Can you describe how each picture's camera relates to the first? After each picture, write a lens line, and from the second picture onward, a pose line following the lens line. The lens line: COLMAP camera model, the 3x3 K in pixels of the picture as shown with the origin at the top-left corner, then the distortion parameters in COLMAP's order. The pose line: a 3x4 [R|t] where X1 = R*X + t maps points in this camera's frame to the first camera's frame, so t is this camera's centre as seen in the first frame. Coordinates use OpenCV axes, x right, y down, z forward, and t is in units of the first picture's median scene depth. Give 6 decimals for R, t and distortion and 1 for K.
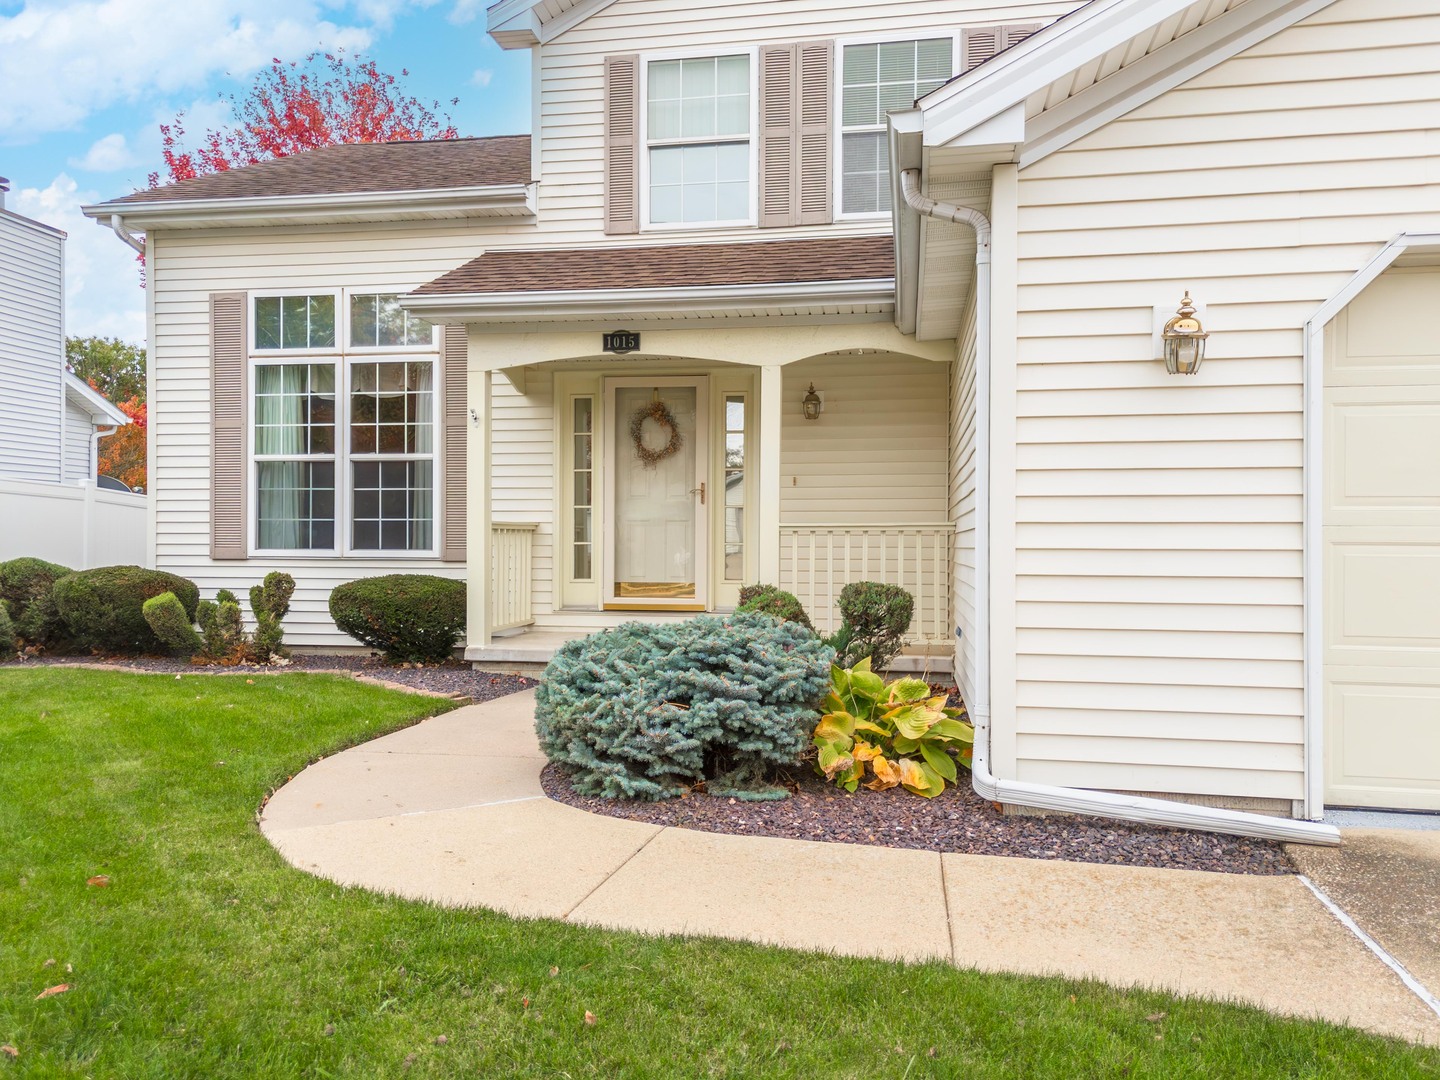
lens RADIAL K [[1068.8, 0, 714.0], [0, 1068.8, 540.5], [0, 0, 1]] dist [0.070265, -0.067691]
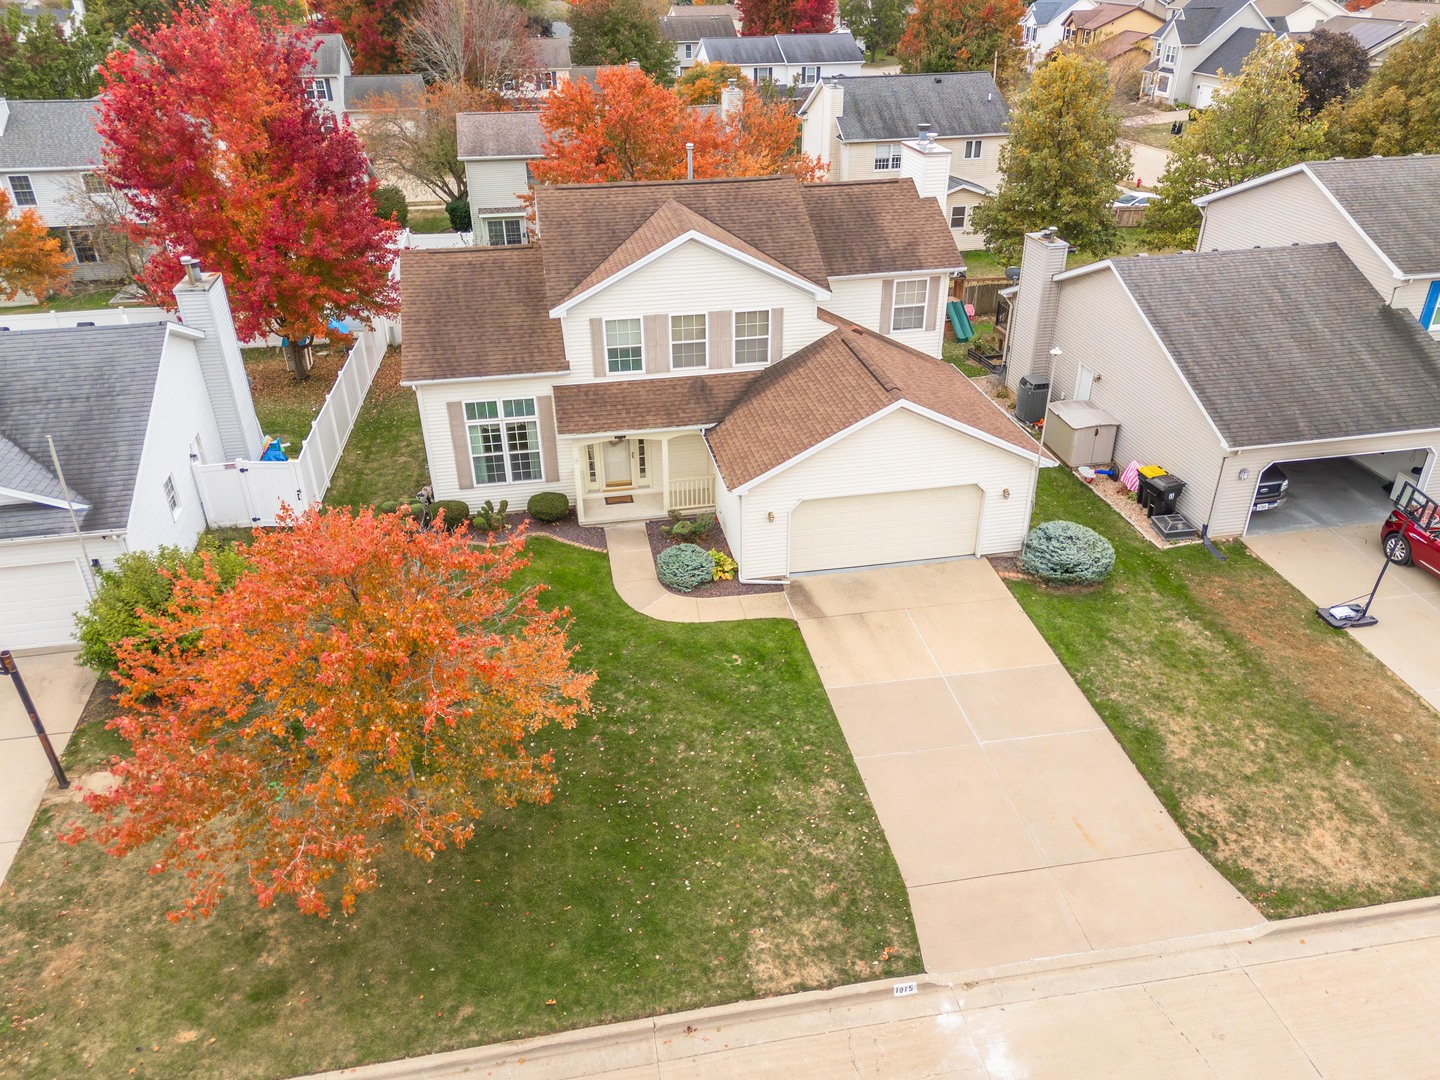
lens RADIAL K [[1058.1, 0, 720.0], [0, 1058.1, 540.0], [0, 0, 1]] dist [0.066959, -0.047679]
pose [[0.935209, -0.183709, 0.302713, -0.854871], [0.011135, 0.869725, 0.493411, -1.529991], [-0.353921, -0.458072, 0.815420, -1.960834]]
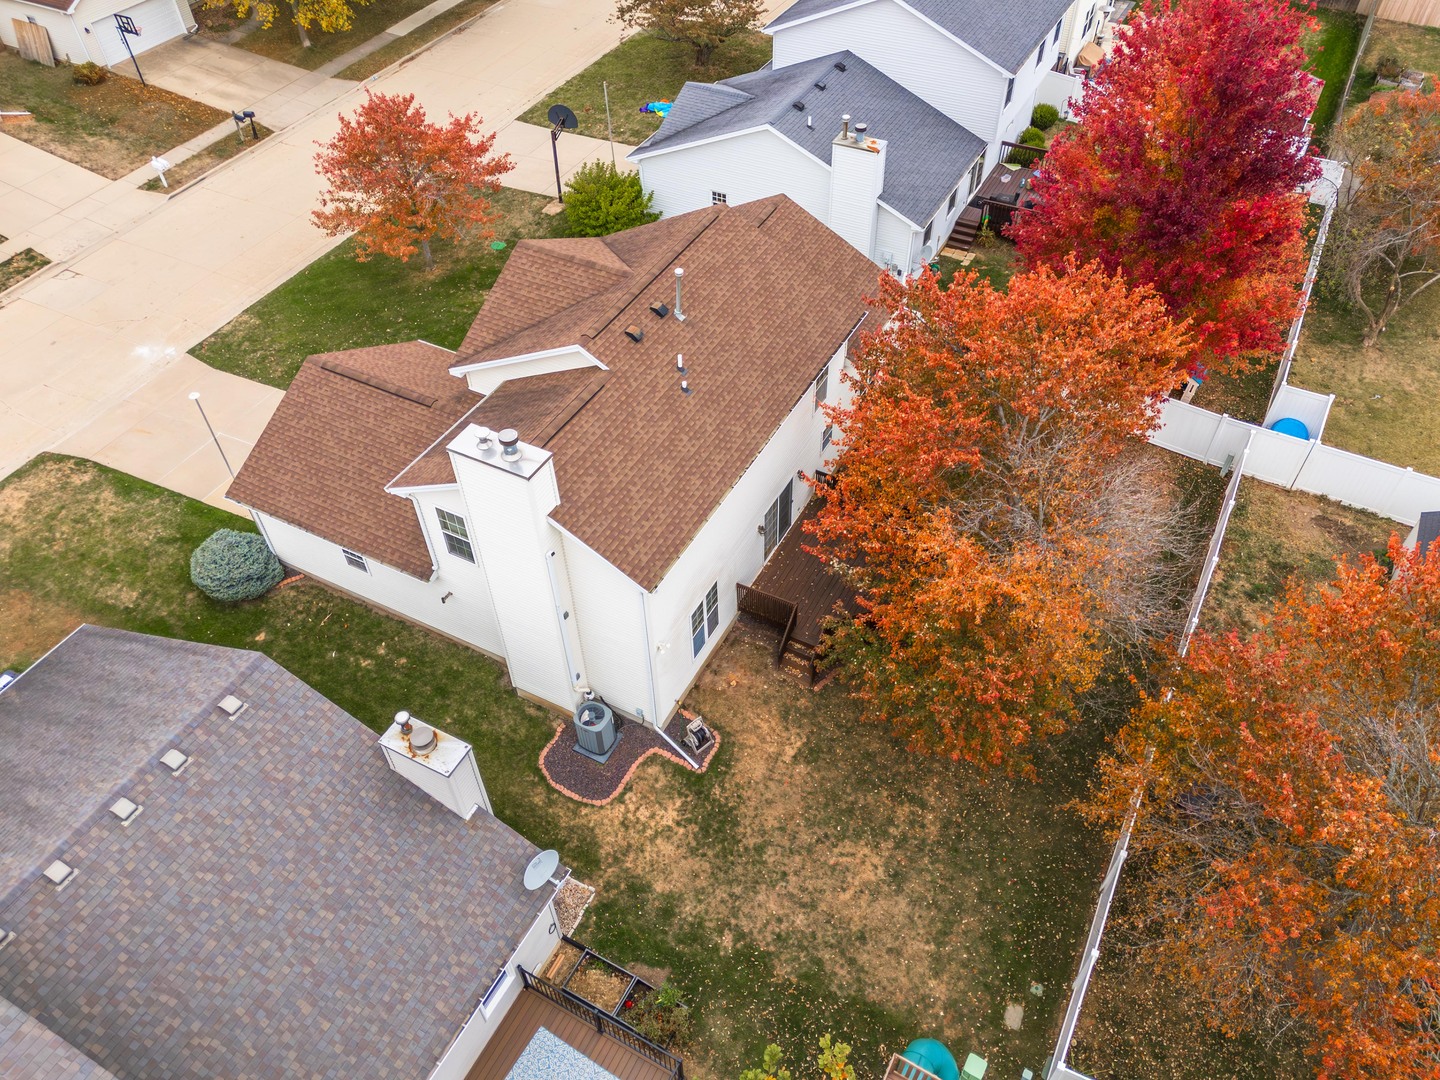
lens RADIAL K [[1058.1, 0, 720.0], [0, 1058.1, 540.0], [0, 0, 1]] dist [0.066959, -0.047679]
pose [[-0.310151, 0.687020, -0.657123, 2.917848], [0.017295, 0.695171, 0.718637, -2.571477], [0.950530, 0.211521, -0.227490, 2.666035]]
